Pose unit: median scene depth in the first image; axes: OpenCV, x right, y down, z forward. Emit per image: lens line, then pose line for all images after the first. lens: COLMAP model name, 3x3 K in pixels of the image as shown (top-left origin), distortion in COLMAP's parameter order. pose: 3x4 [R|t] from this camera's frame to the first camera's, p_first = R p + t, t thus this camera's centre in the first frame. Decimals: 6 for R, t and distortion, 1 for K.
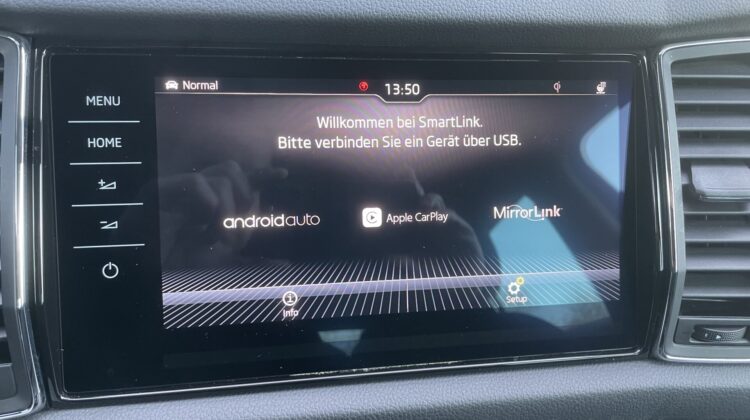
lens RADIAL K [[576.0, 0, 375.3], [0, 576.0, 206.4], [0, 0, 1]] dist [0.074610, -0.116598]
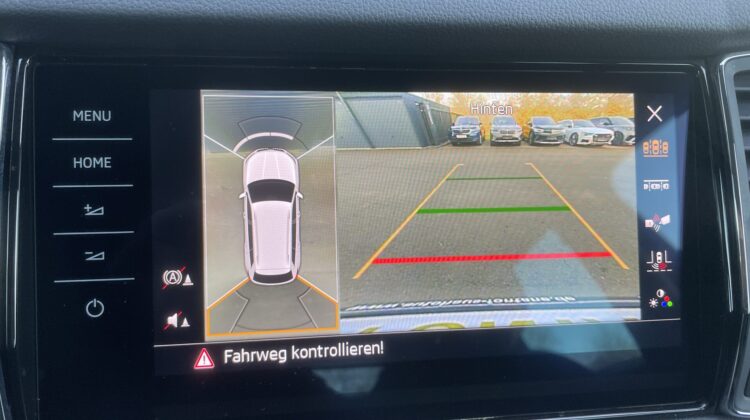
lens RADIAL K [[576.9, 0, 375.0], [0, 576.9, 210.0], [0, 0, 1]] dist [0.071103, -0.108589]
pose [[0.999498, 0.001135, -0.031667, -0.006906], [-0.002753, 0.998690, -0.051093, 0.006049], [0.031567, 0.051154, 0.998192, 0.124624]]
